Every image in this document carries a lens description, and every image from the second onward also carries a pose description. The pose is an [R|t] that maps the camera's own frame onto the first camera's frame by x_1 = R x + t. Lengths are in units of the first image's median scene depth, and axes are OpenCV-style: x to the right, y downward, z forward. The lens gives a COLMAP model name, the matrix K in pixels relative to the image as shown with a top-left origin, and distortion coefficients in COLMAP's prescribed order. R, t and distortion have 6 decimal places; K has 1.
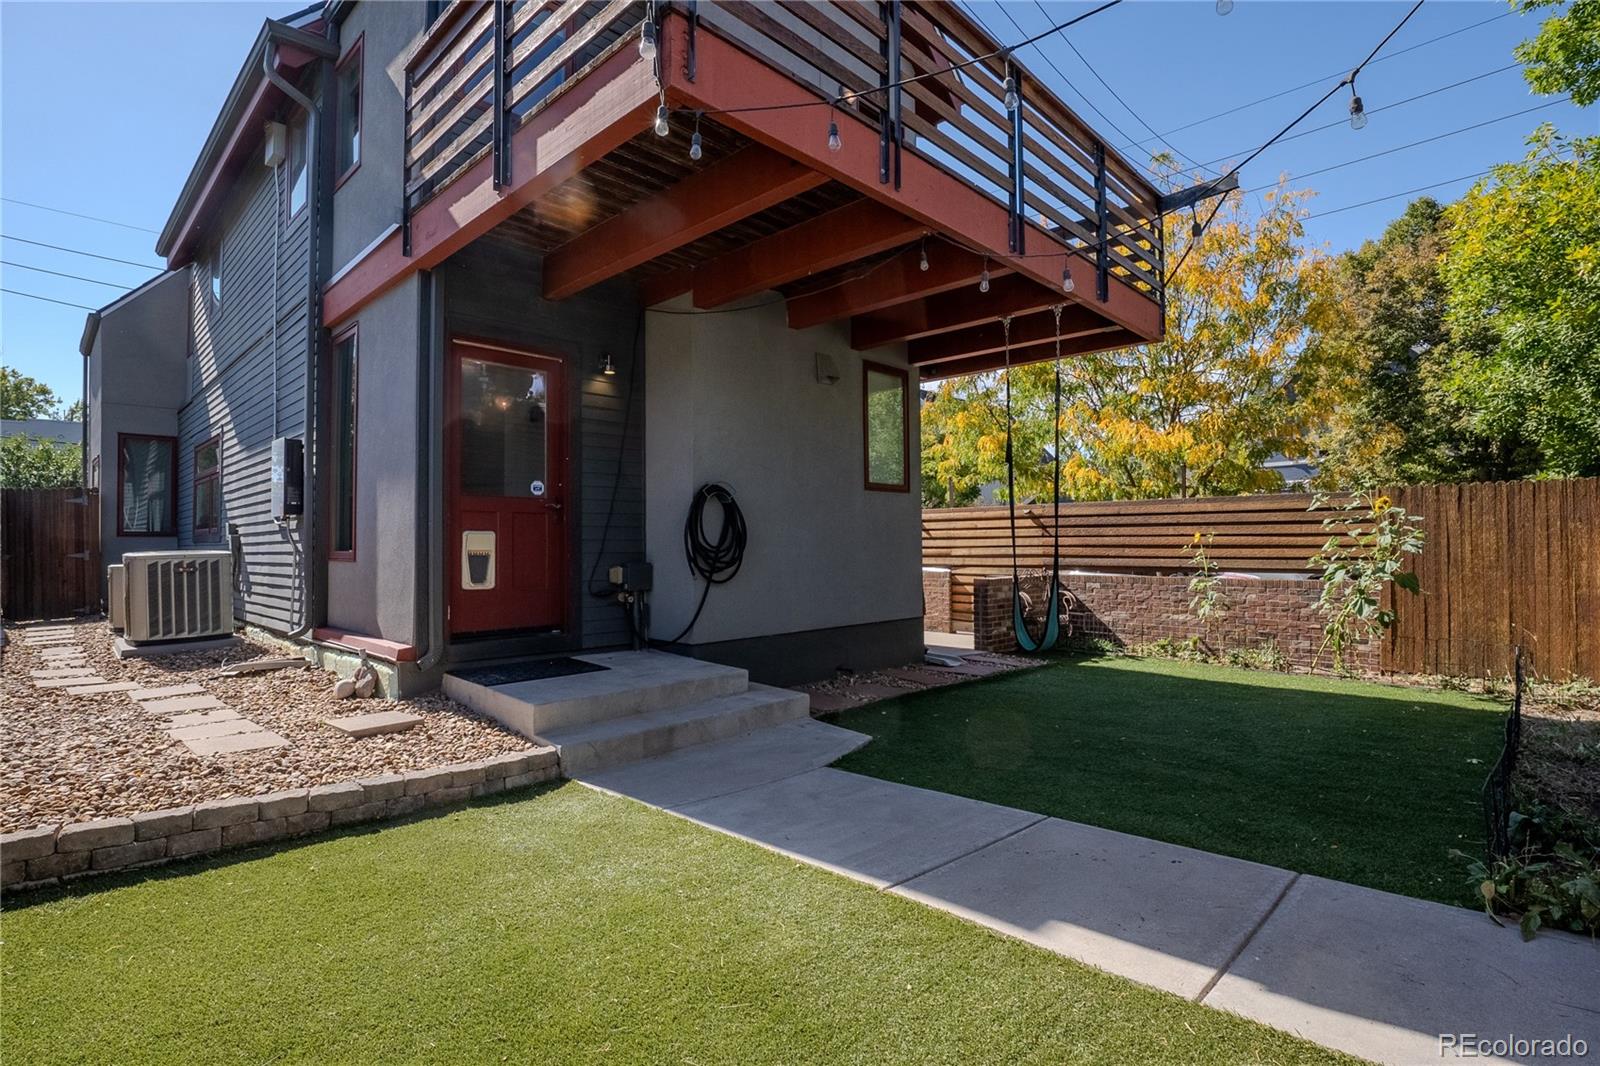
lens RADIAL K [[764.6, 0, 810.5], [0, 764.6, 538.7], [0, 0, 1]] dist [-0.000391, -0.000462]
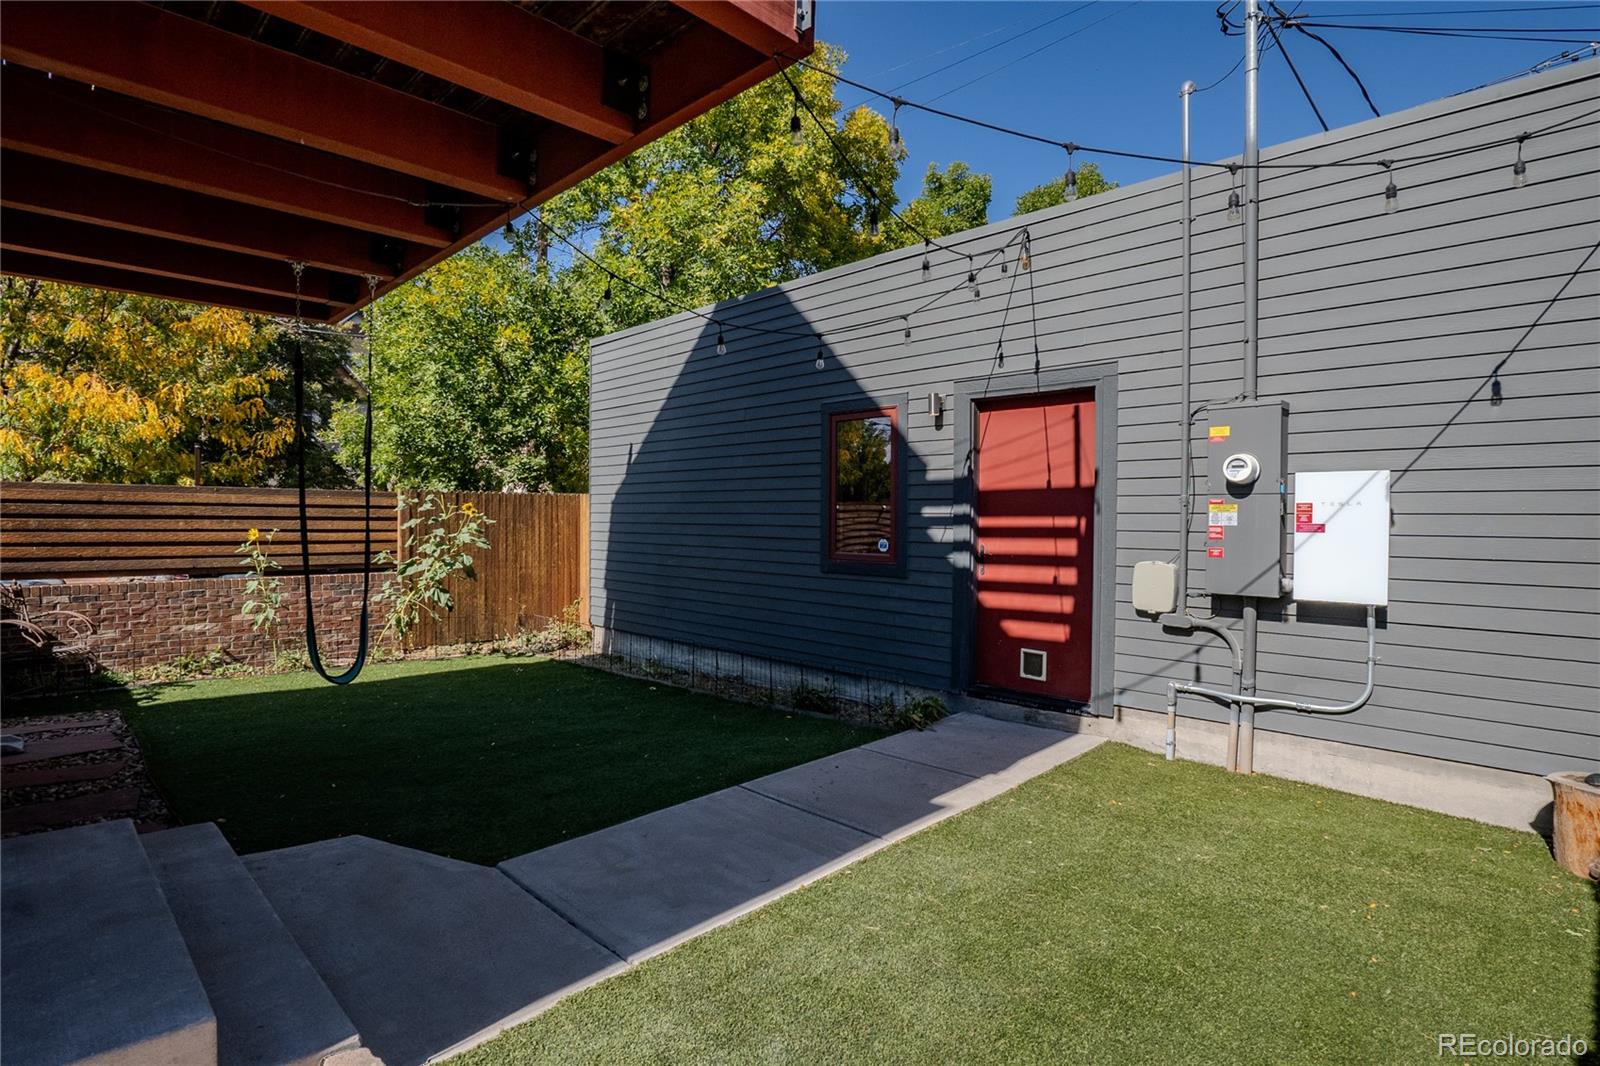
lens RADIAL K [[764.6, 0, 810.5], [0, 764.6, 533.8], [0, 0, 1]] dist [-0.000391, -0.000462]
pose [[0.054558, -0.008306, 0.998476, -0.344810], [-0.018523, 0.999785, 0.009329, -0.022488], [-0.998339, -0.019003, 0.054393, 0.306315]]
